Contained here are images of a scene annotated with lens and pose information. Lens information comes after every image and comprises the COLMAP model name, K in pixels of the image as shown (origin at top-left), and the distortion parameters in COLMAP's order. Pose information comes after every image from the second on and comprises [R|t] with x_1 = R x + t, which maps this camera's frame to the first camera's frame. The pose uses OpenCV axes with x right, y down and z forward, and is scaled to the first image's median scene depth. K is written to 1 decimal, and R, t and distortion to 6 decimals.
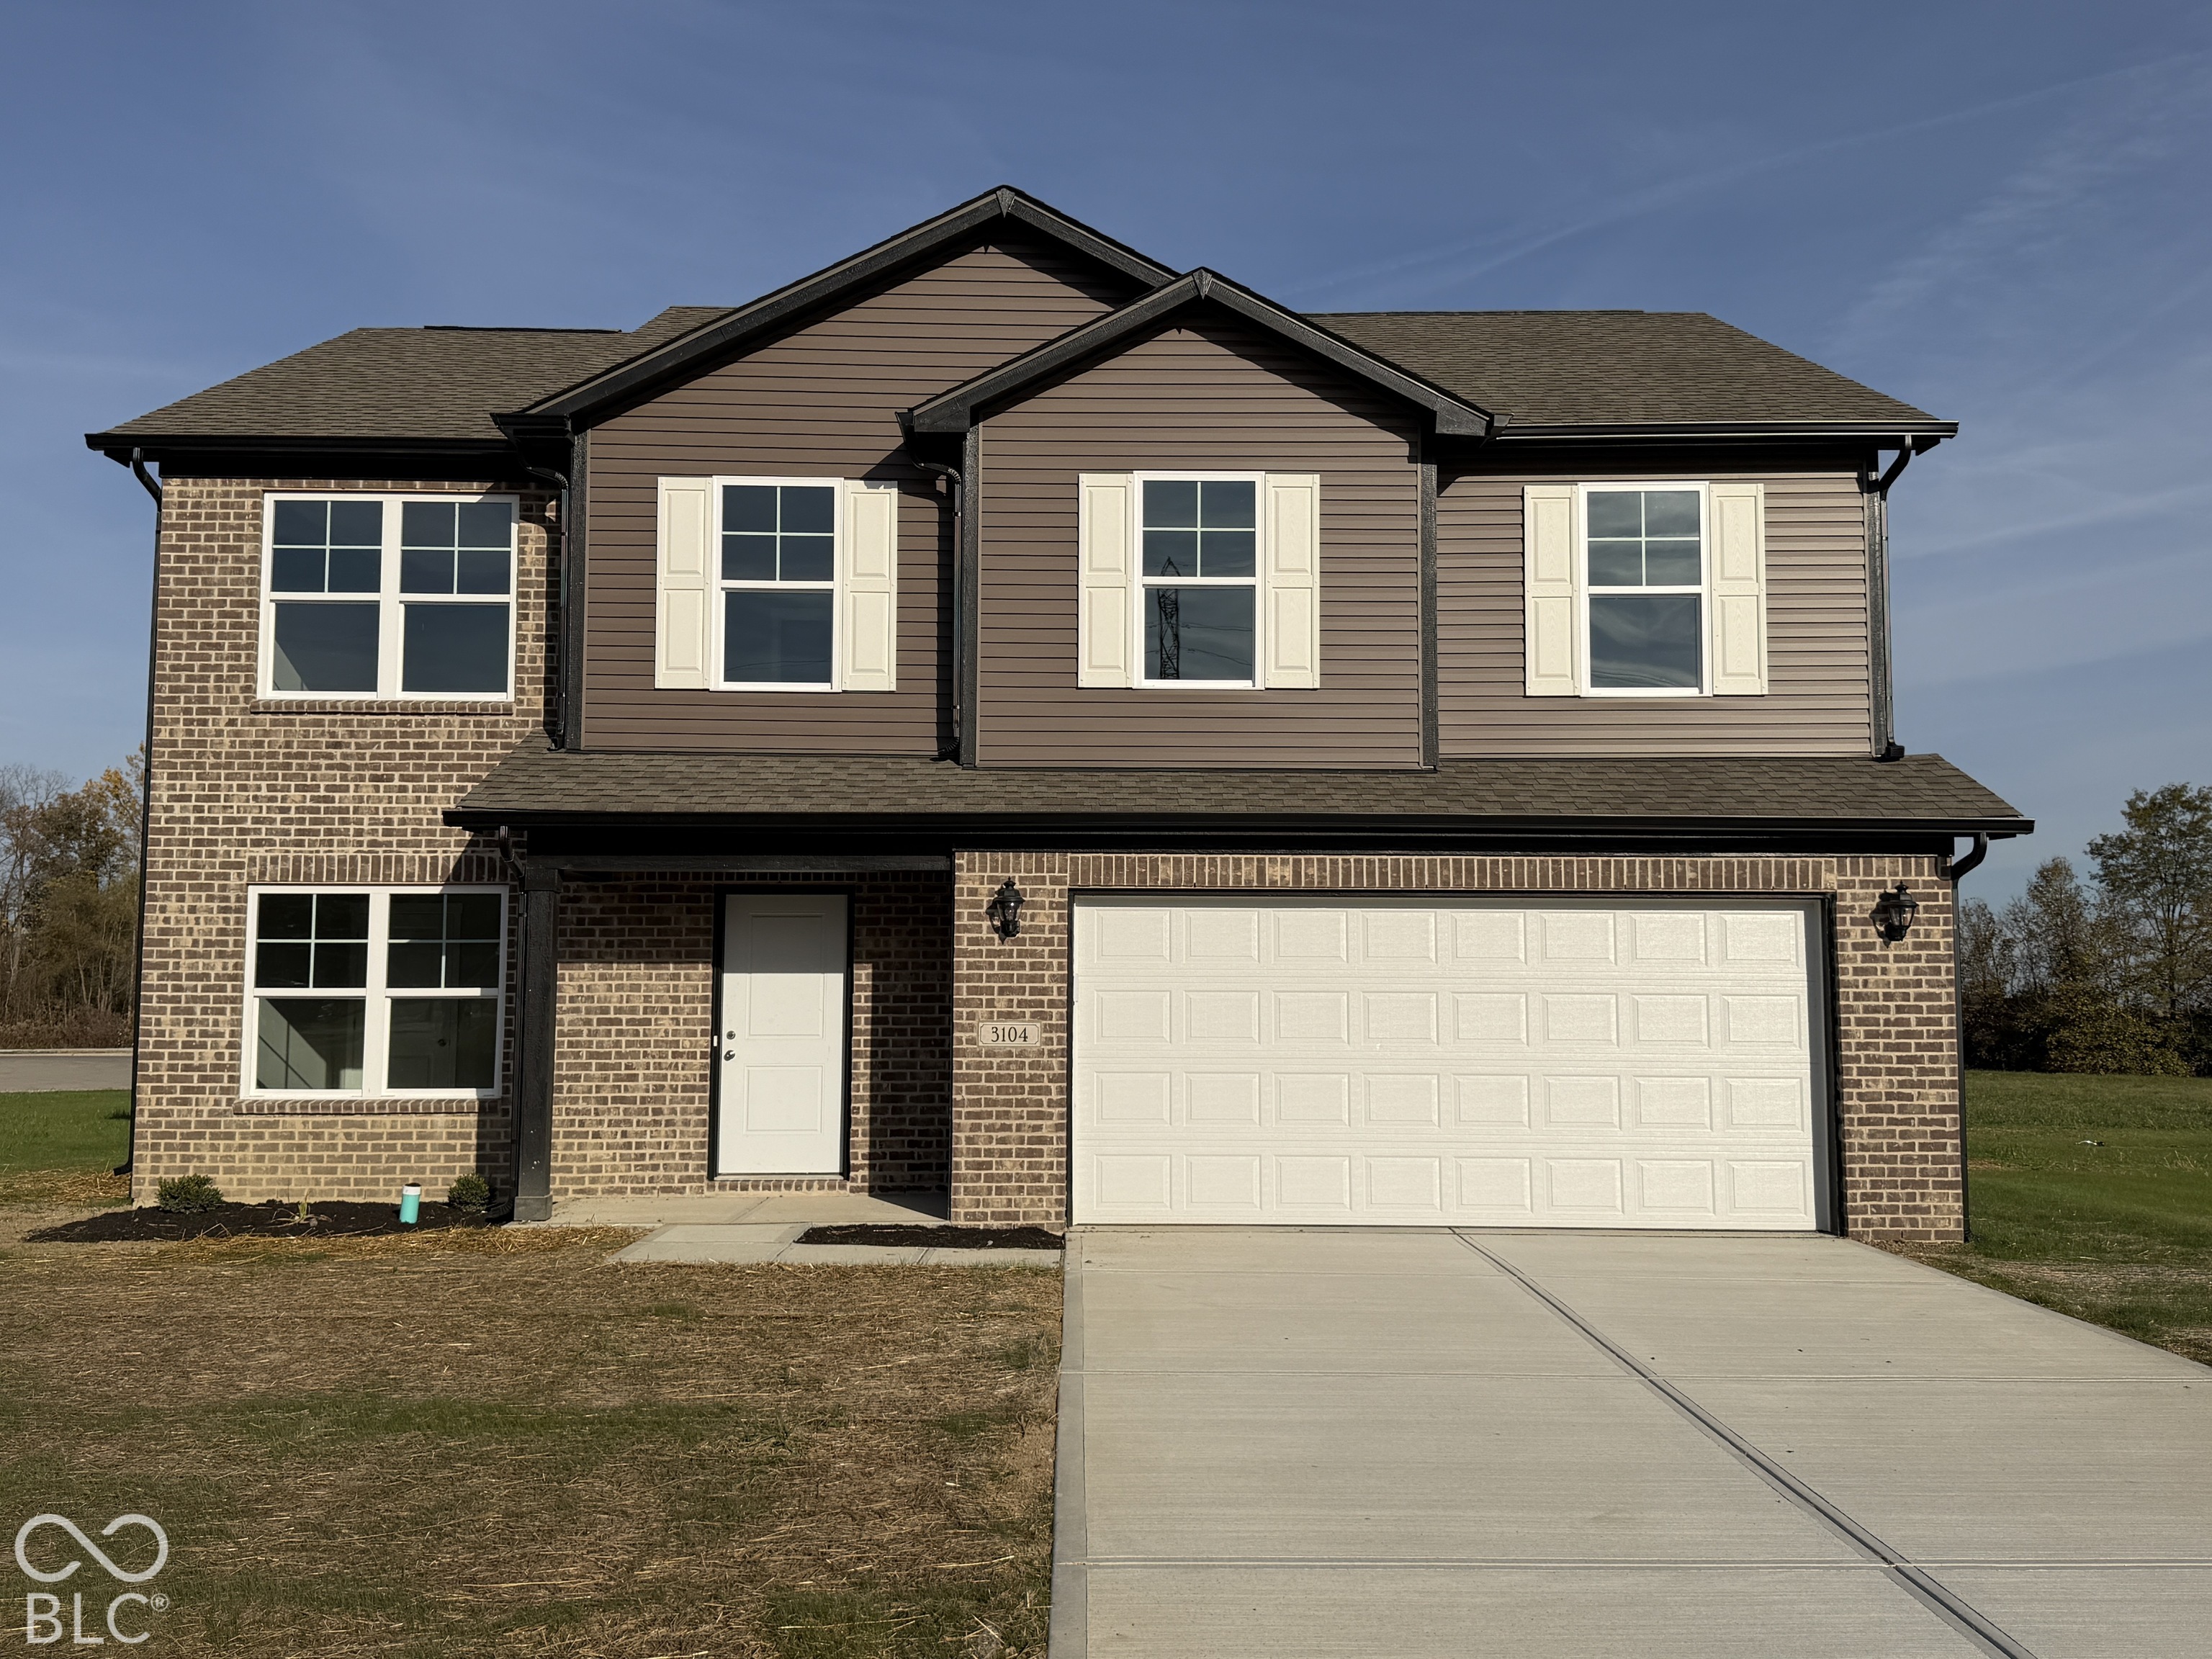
lens RADIAL K [[2060.1, 0, 1106.0], [0, 2060.1, 829.5], [0, 0, 1]] dist [0.177803, -0.433440]
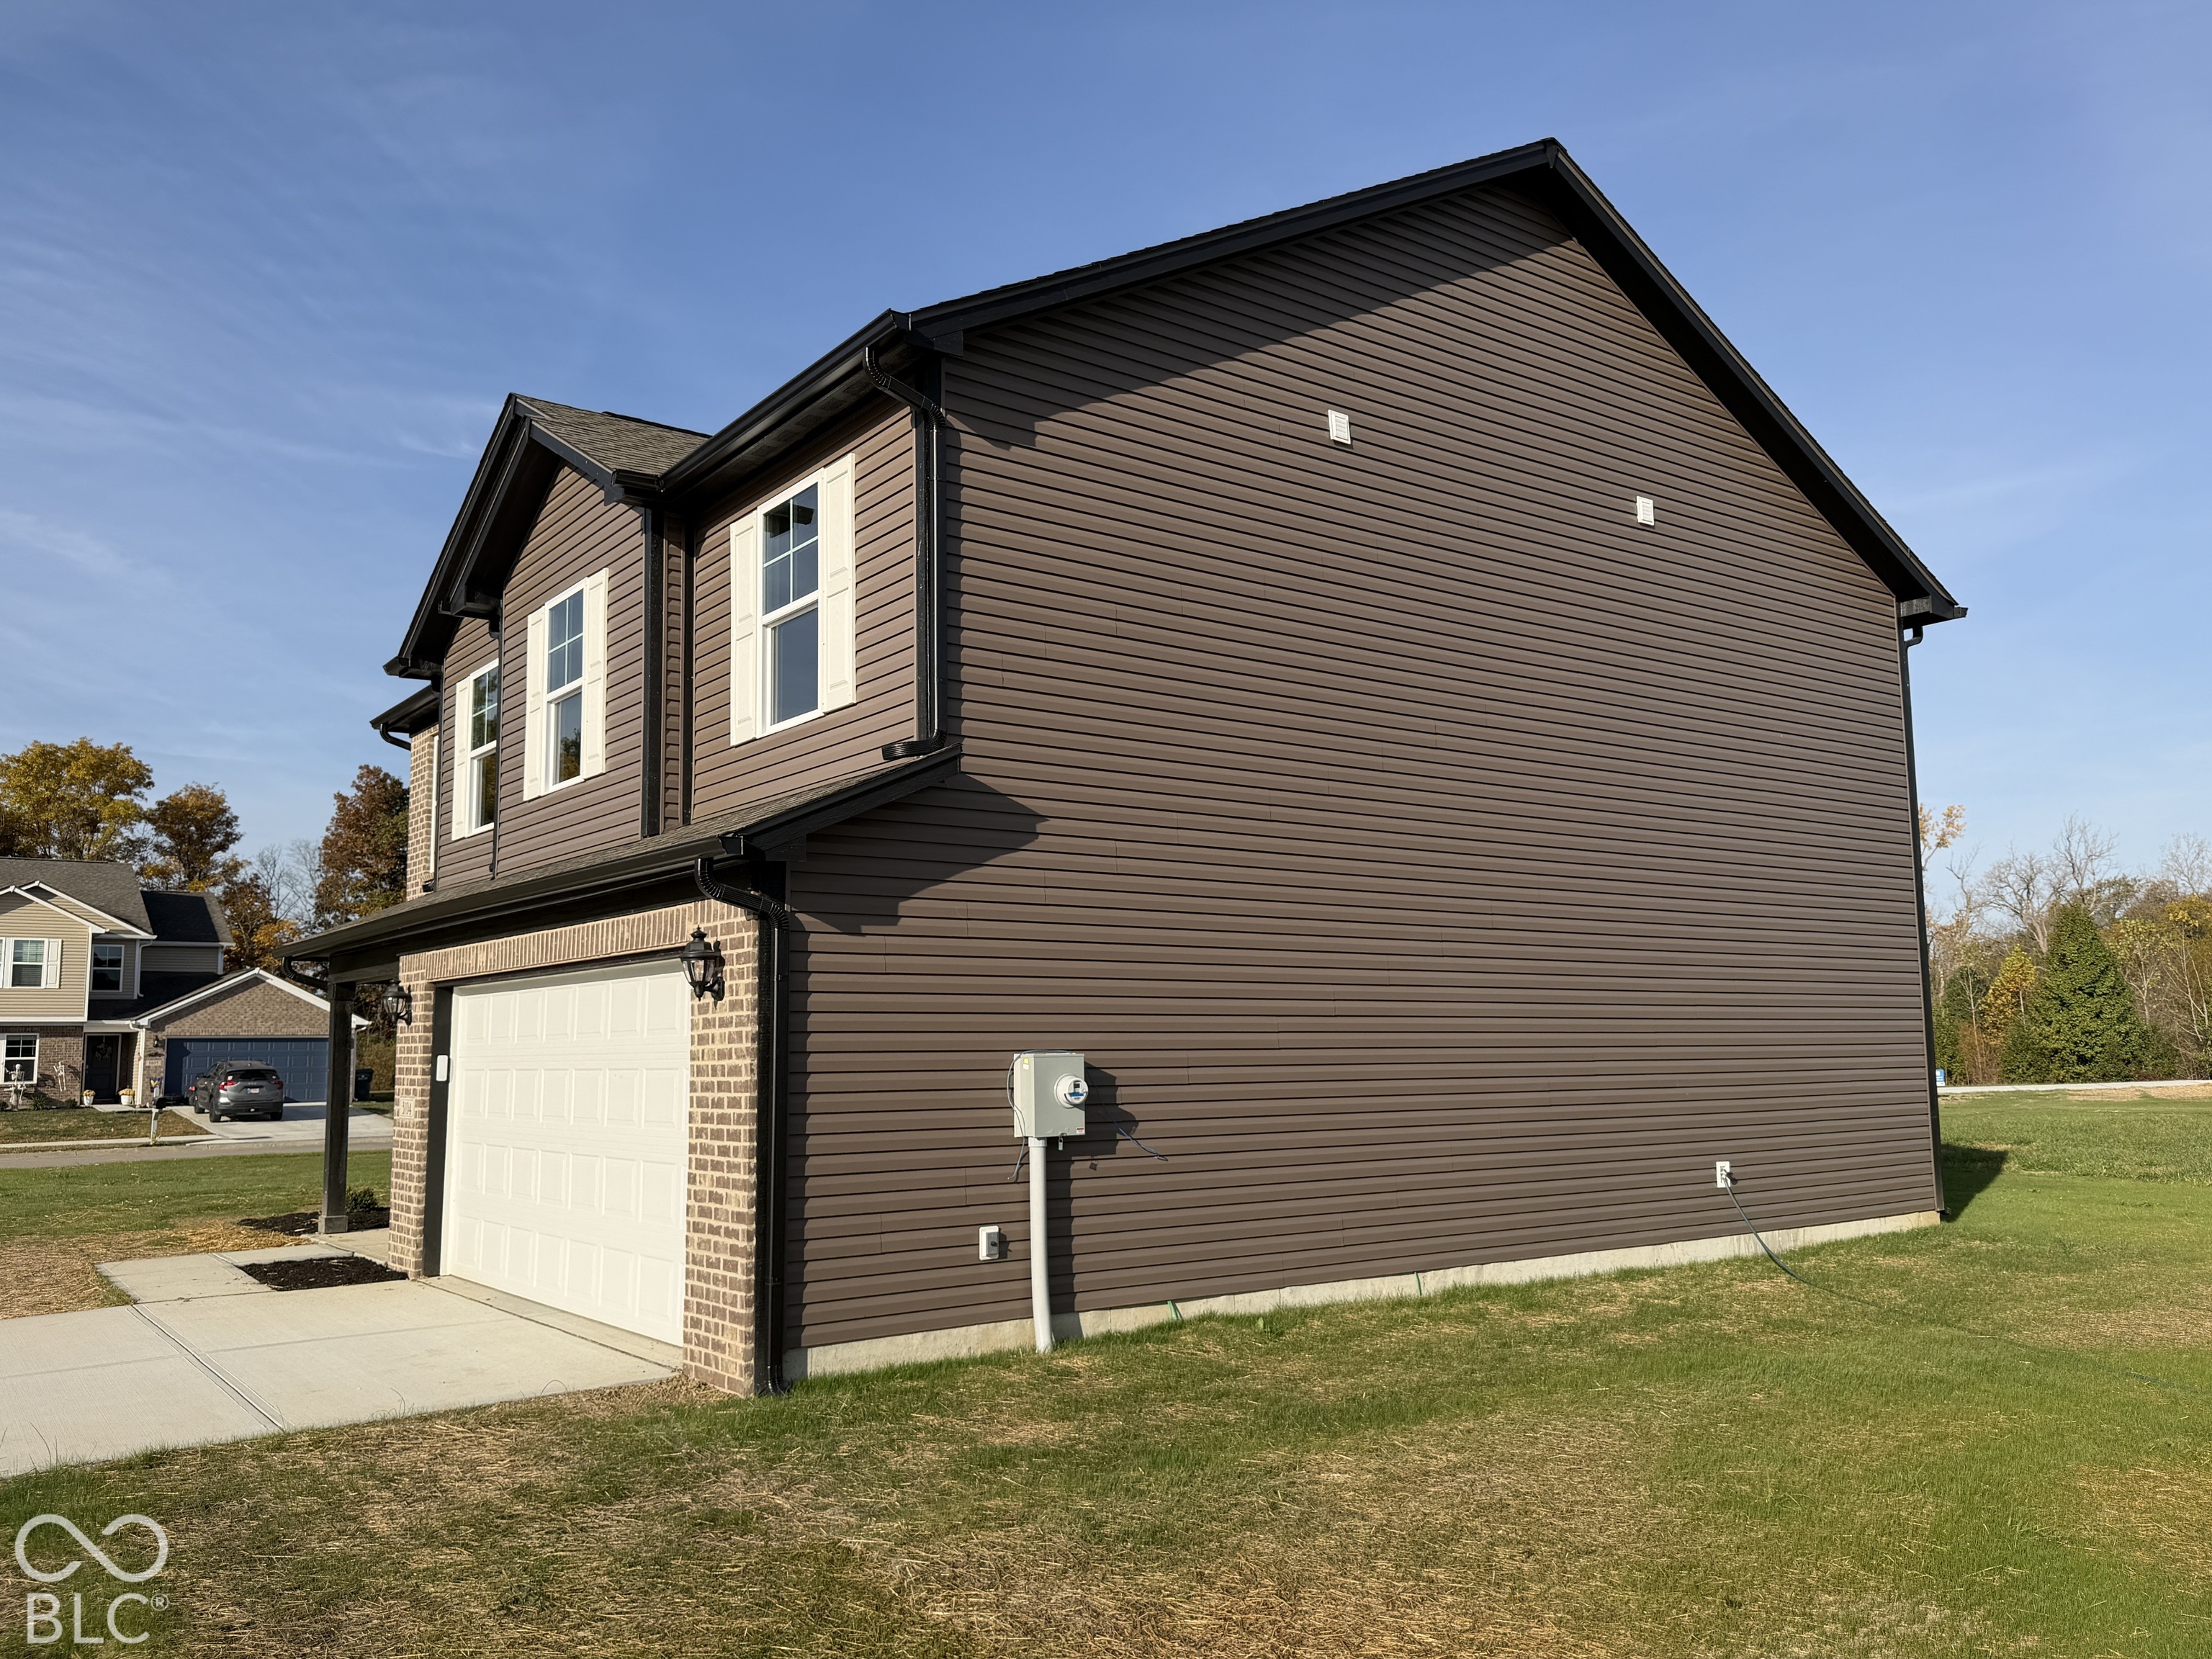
lens RADIAL K [[1730.3, 0, 1108.0], [0, 1730.3, 845.9], [0, 0, 1]] dist [0.108208, -0.000515]
pose [[0.575292, -0.105166, -0.811159, 0.930487], [0.081318, 0.994141, -0.071217, 0.049666], [0.813896, -0.024991, 0.580473, 0.678709]]
